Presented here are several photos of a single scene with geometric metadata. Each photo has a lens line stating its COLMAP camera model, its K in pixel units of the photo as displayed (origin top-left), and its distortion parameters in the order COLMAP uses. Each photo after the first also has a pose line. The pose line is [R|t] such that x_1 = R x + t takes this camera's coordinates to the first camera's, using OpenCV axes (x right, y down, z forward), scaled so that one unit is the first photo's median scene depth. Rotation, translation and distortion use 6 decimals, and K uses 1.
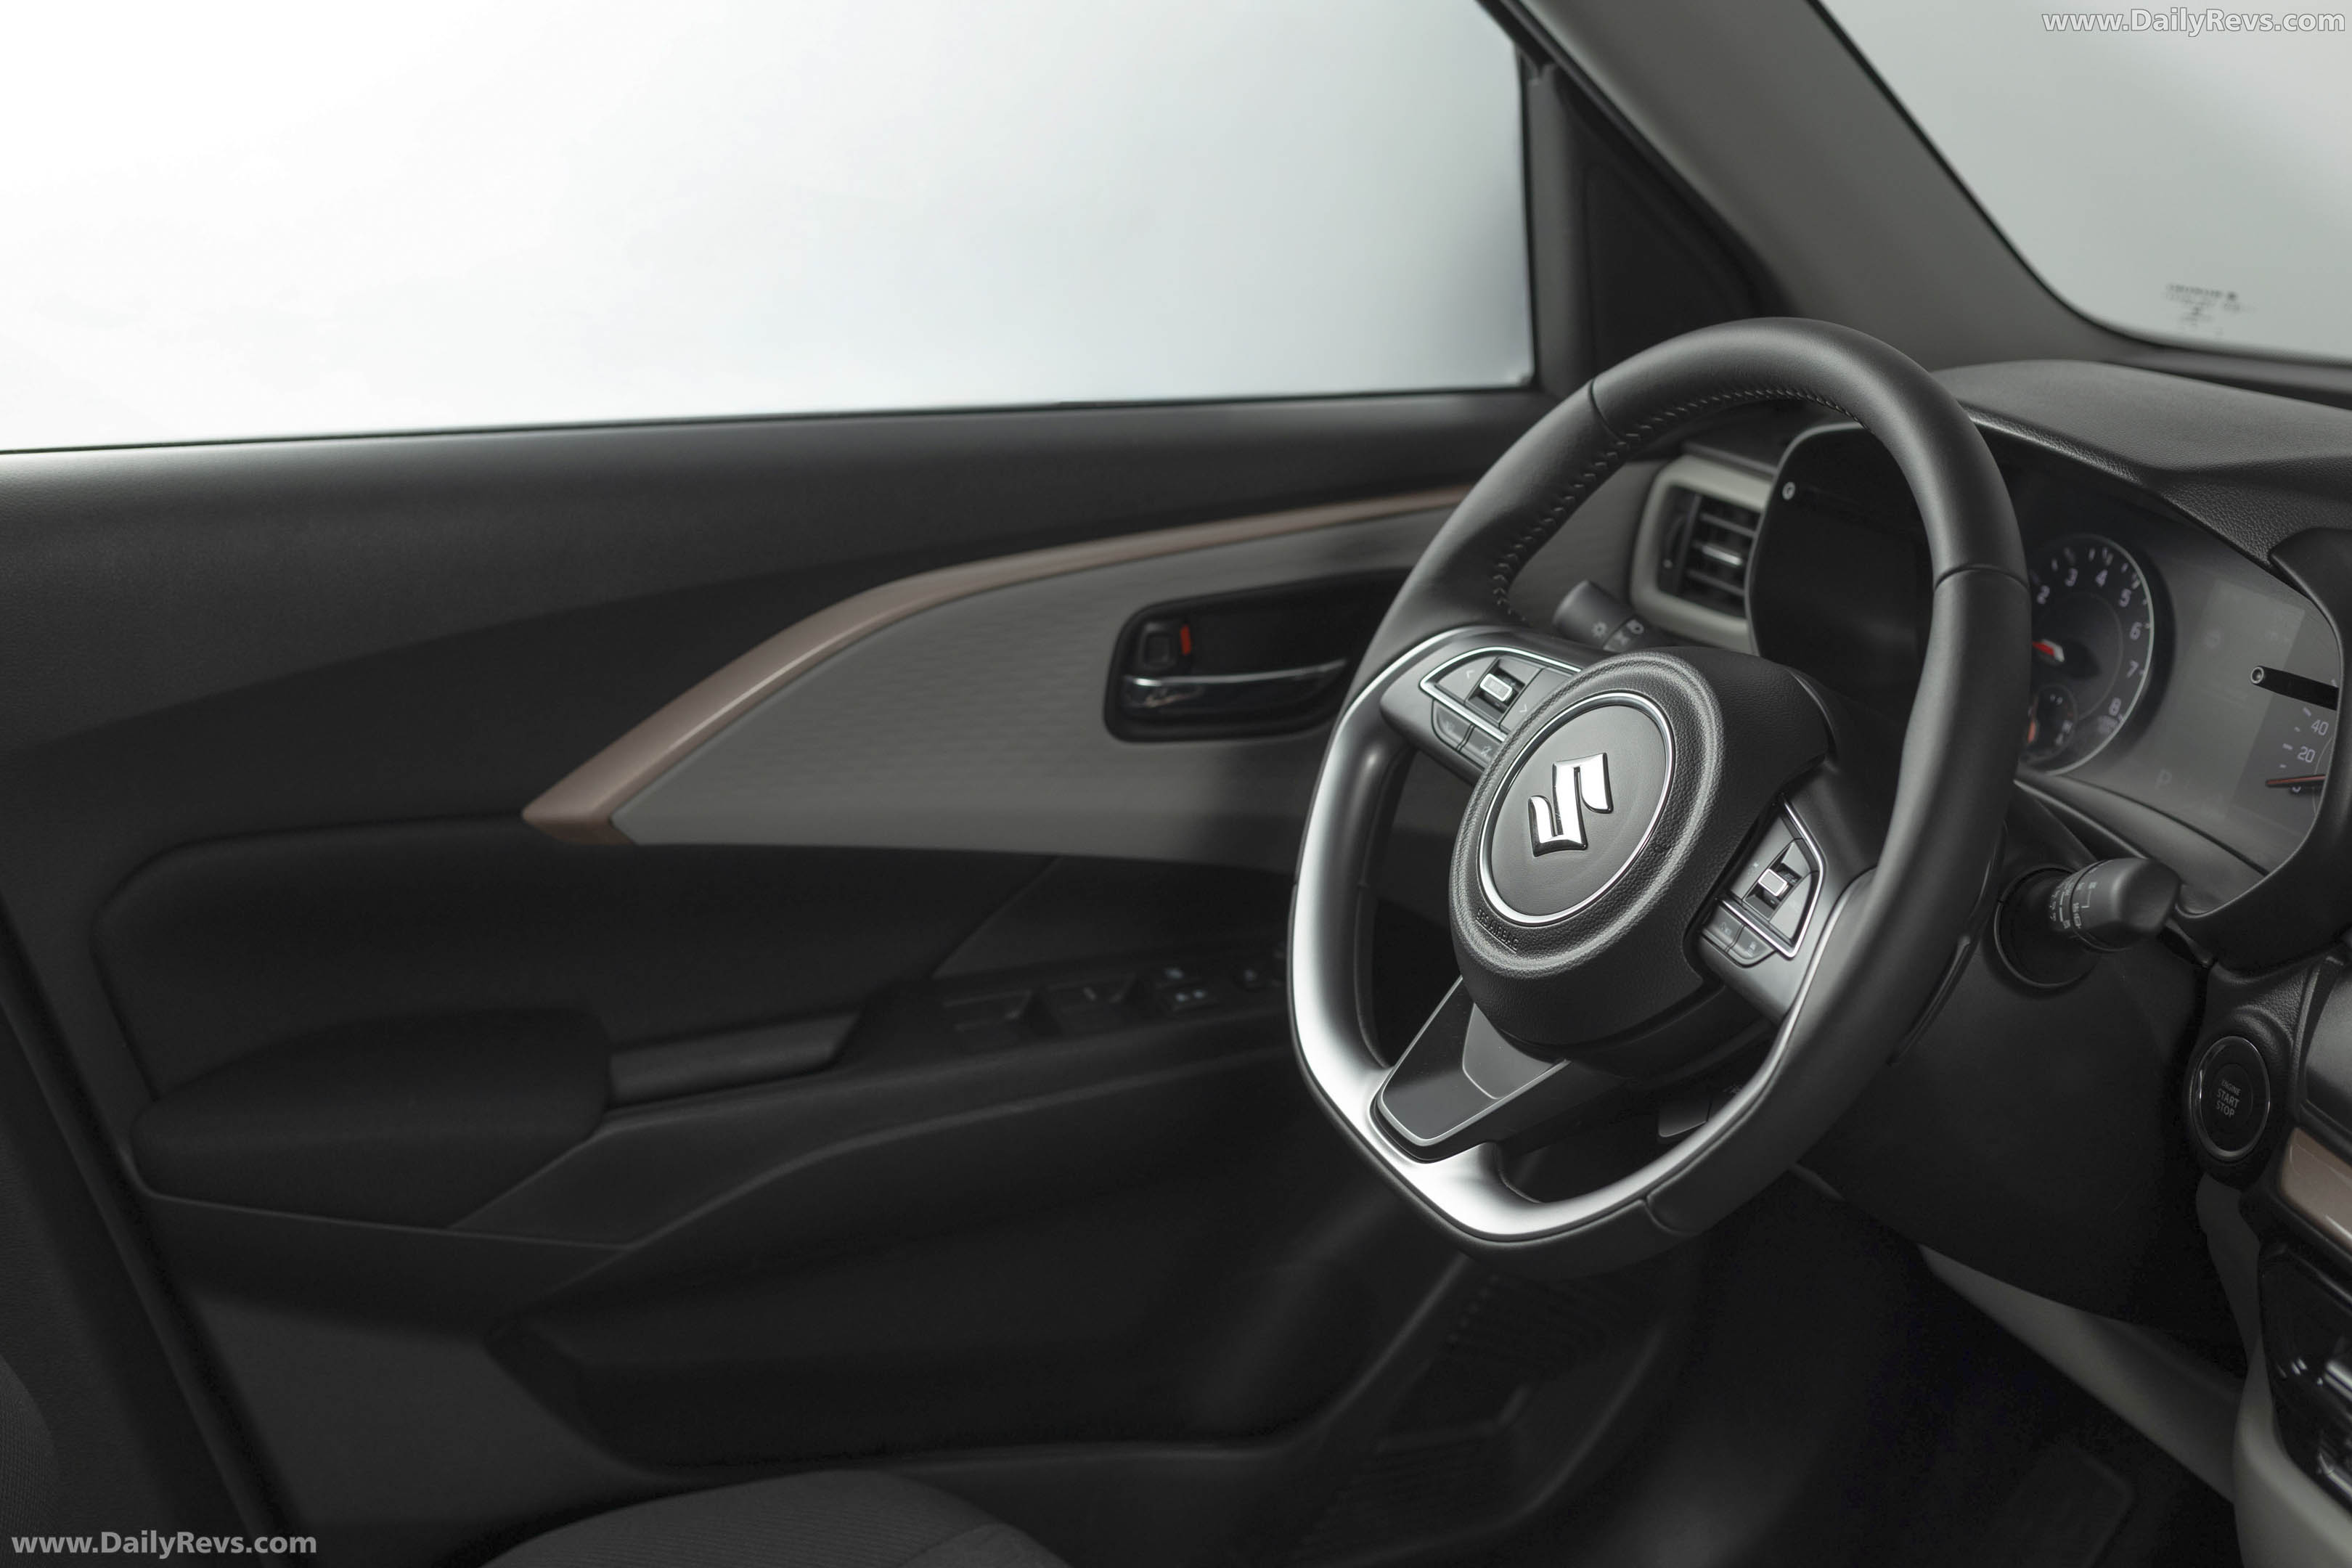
lens RADIAL K [[3501.0, 0, 1176.0], [0, 3501.0, 784.0], [0, 0, 1]] dist [0.000761, 0.084091]
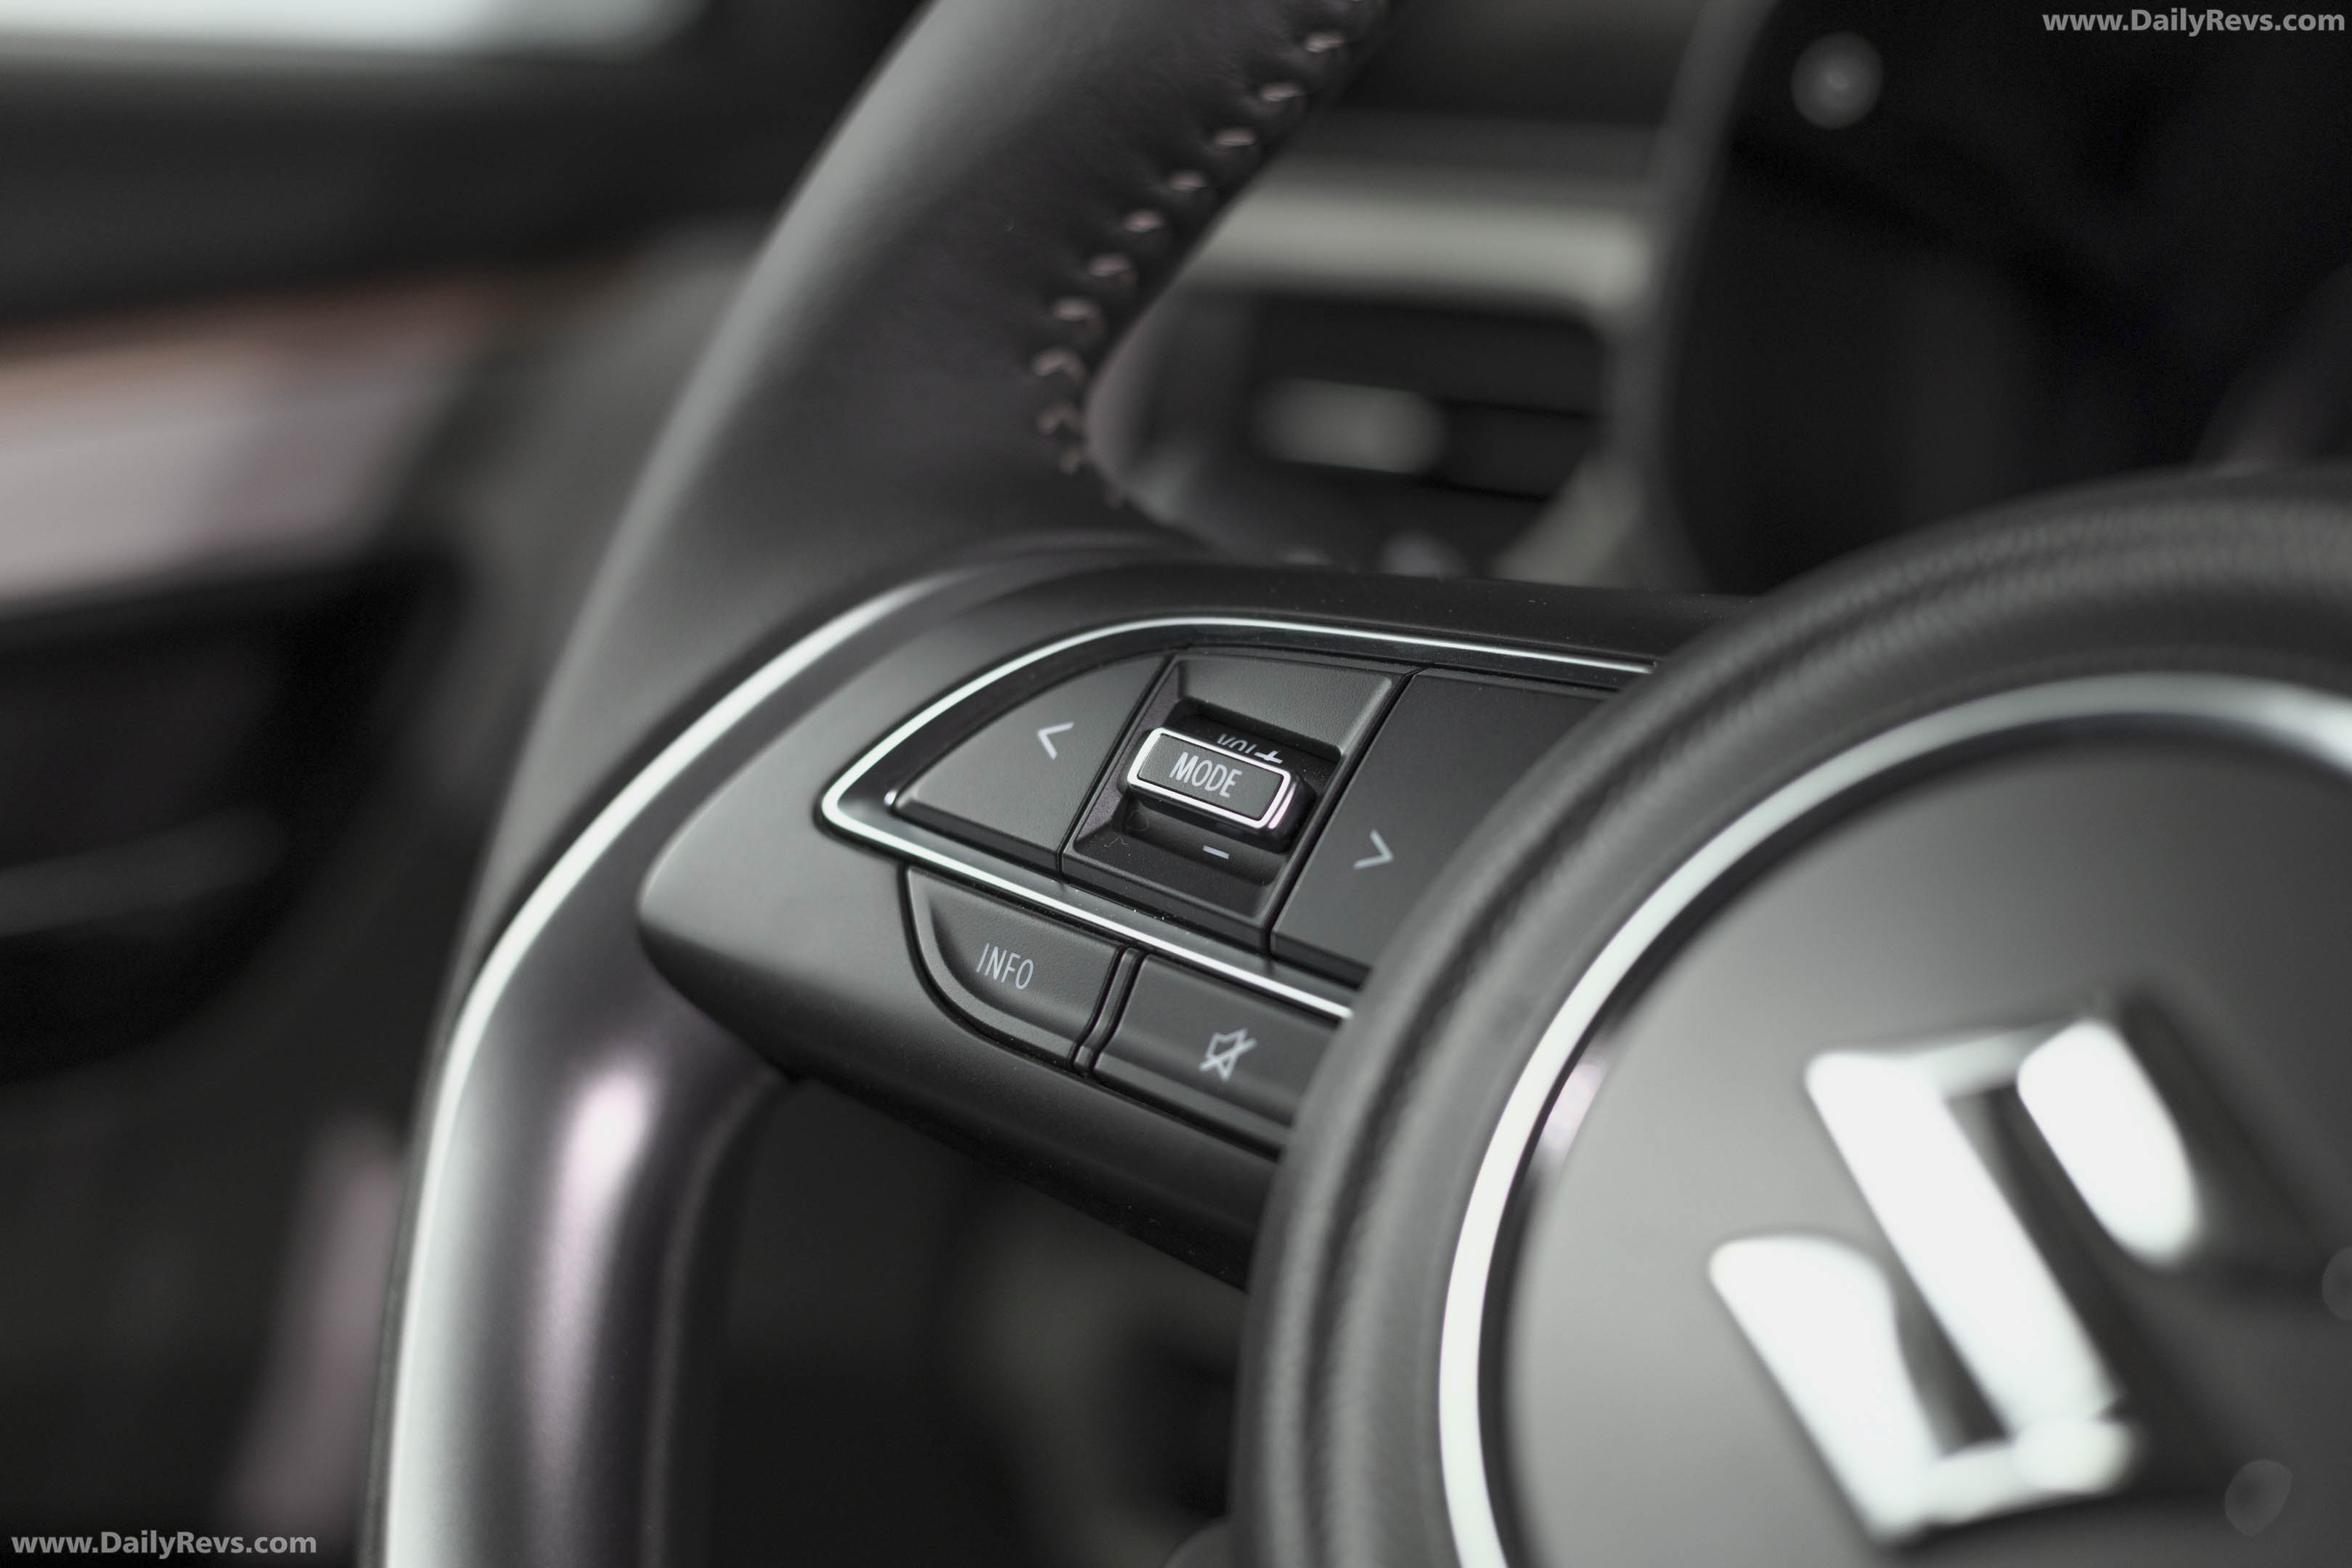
lens RADIAL K [[3993.2, 0, 1176.0], [0, 3993.2, 784.0], [0, 0, 1]] dist [0.002829, 0.002343]
pose [[0.923079, -0.093121, 0.373166, -0.010169], [0.118125, 0.991994, -0.044653, -0.016180], [-0.366020, 0.085298, 0.926689, 0.780514]]
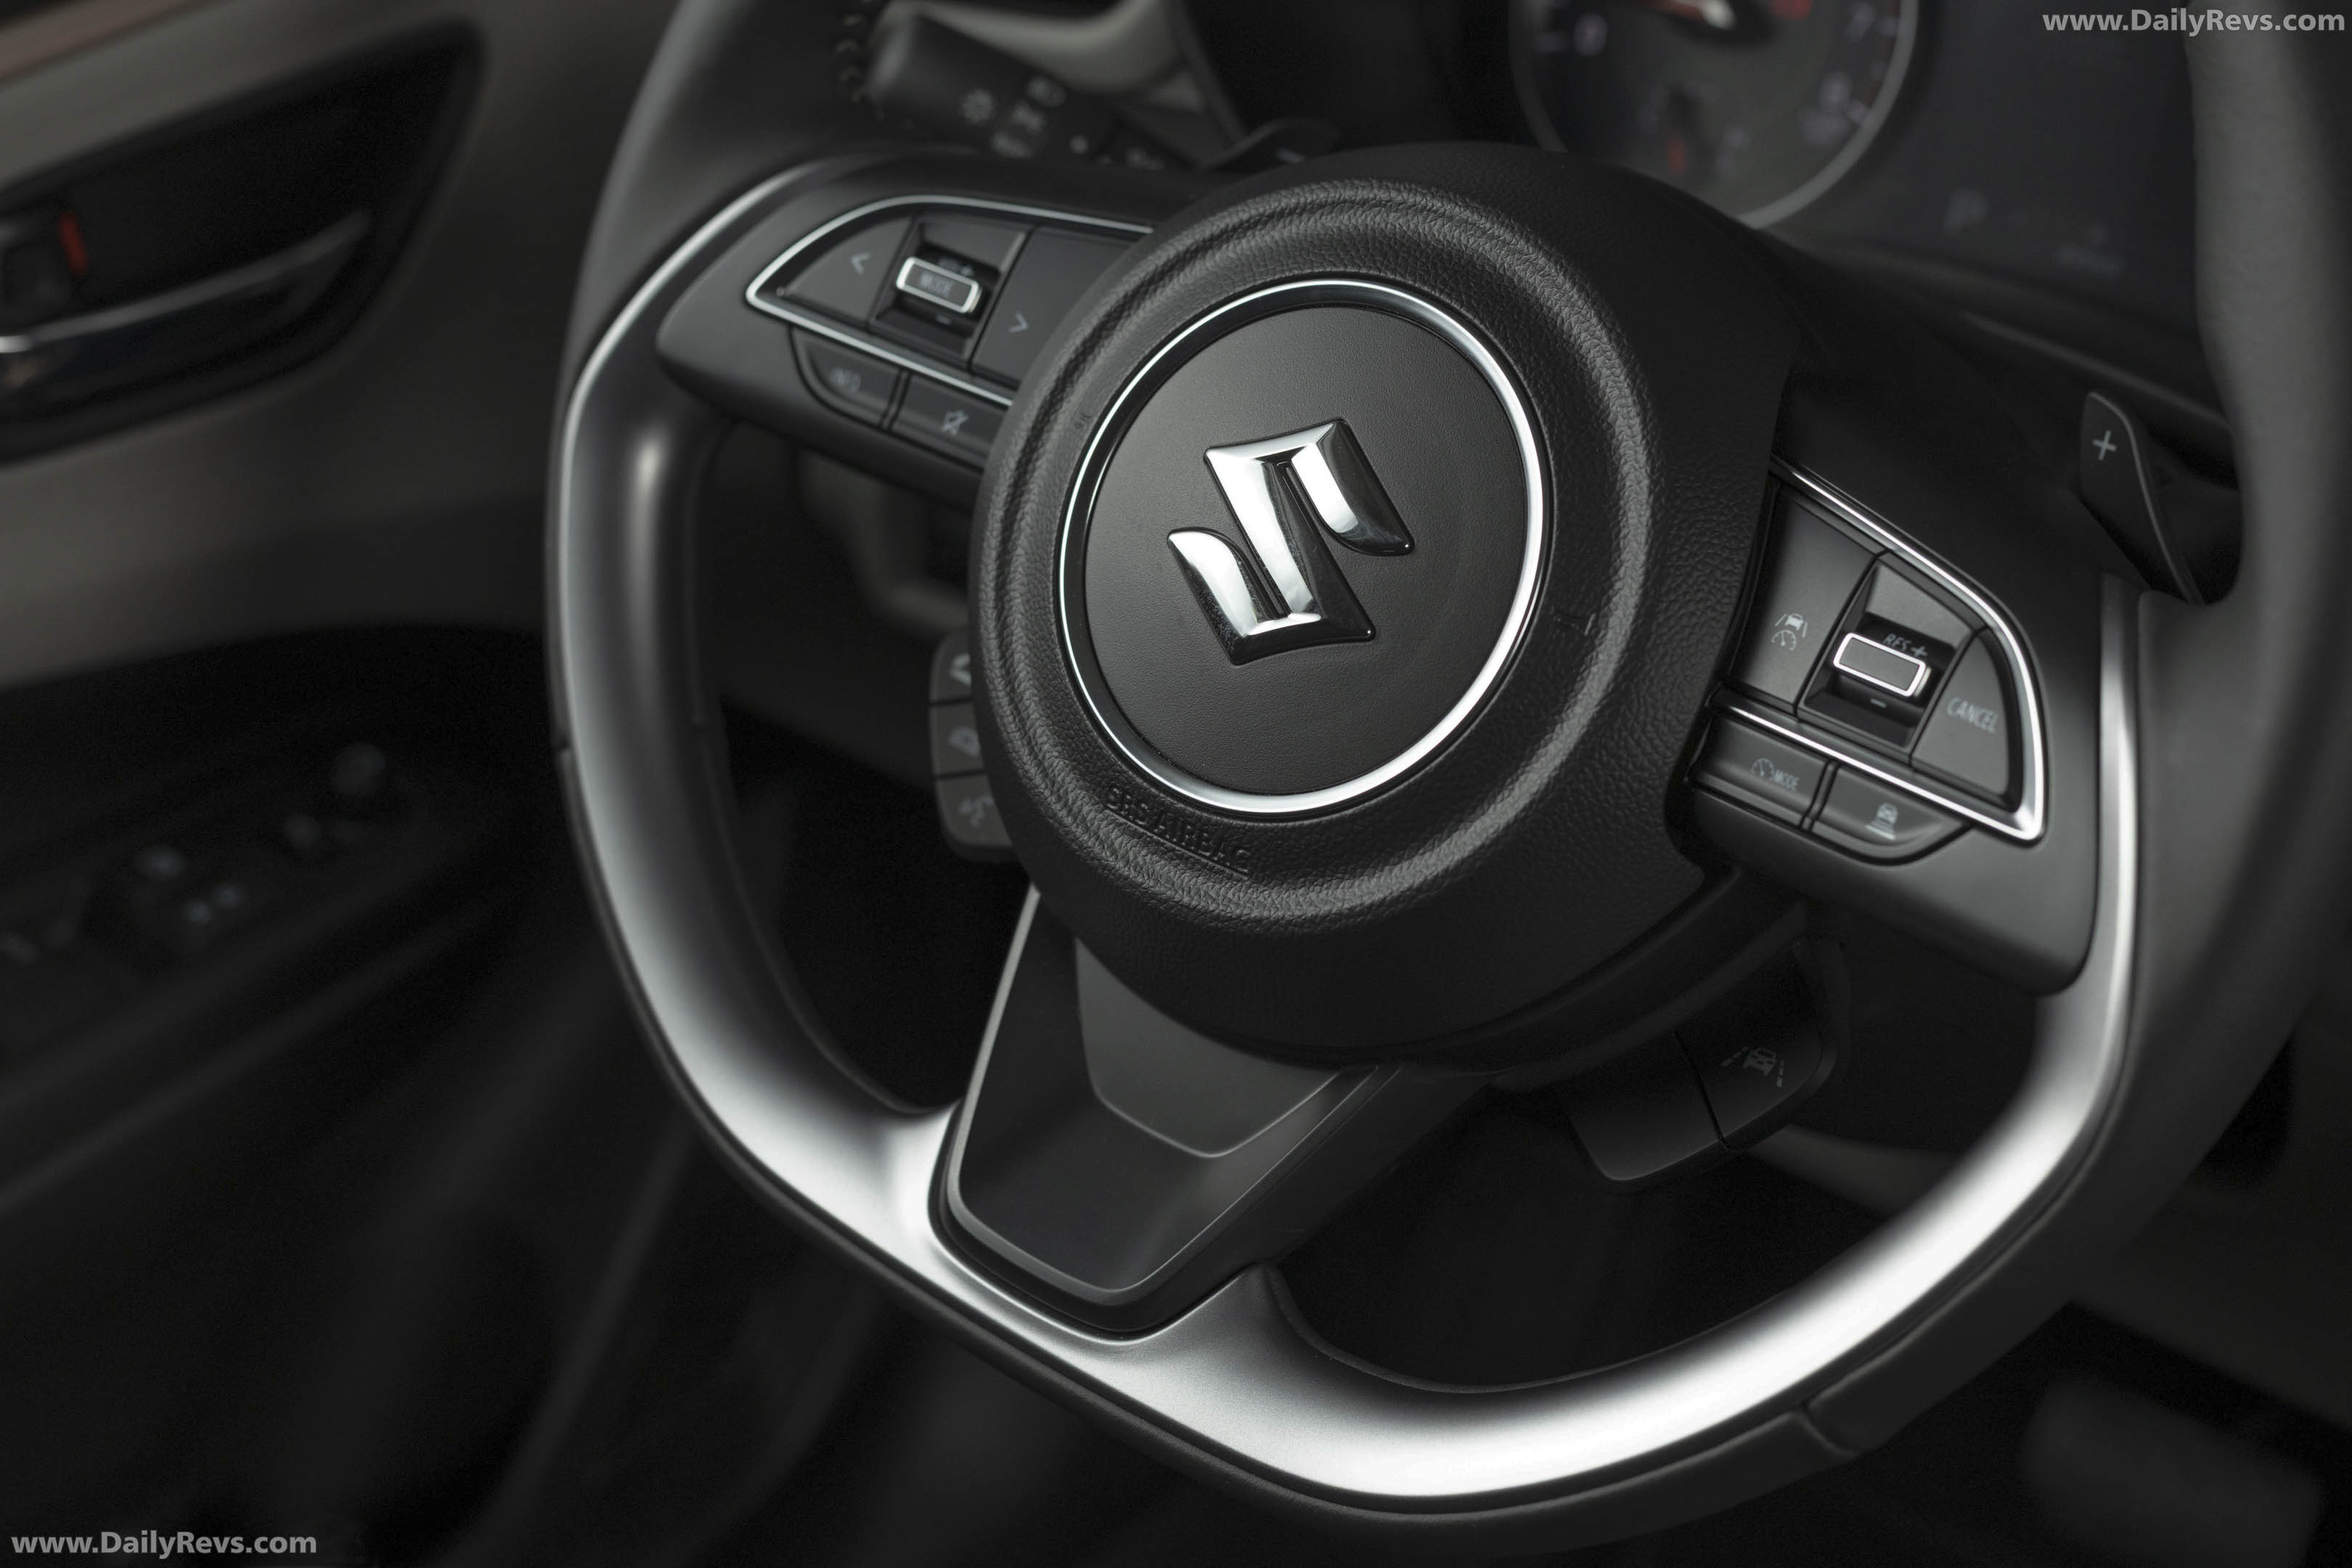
lens RADIAL K [[3646.6, 0, 1176.0], [0, 3646.6, 784.0], [0, 0, 1]] dist [0.006062, 0.052224]
pose [[0.887766, -0.241635, 0.391771, -0.095541], [0.158151, 0.959438, 0.233383, -0.076165], [-0.432273, -0.145231, 0.889971, 0.548444]]
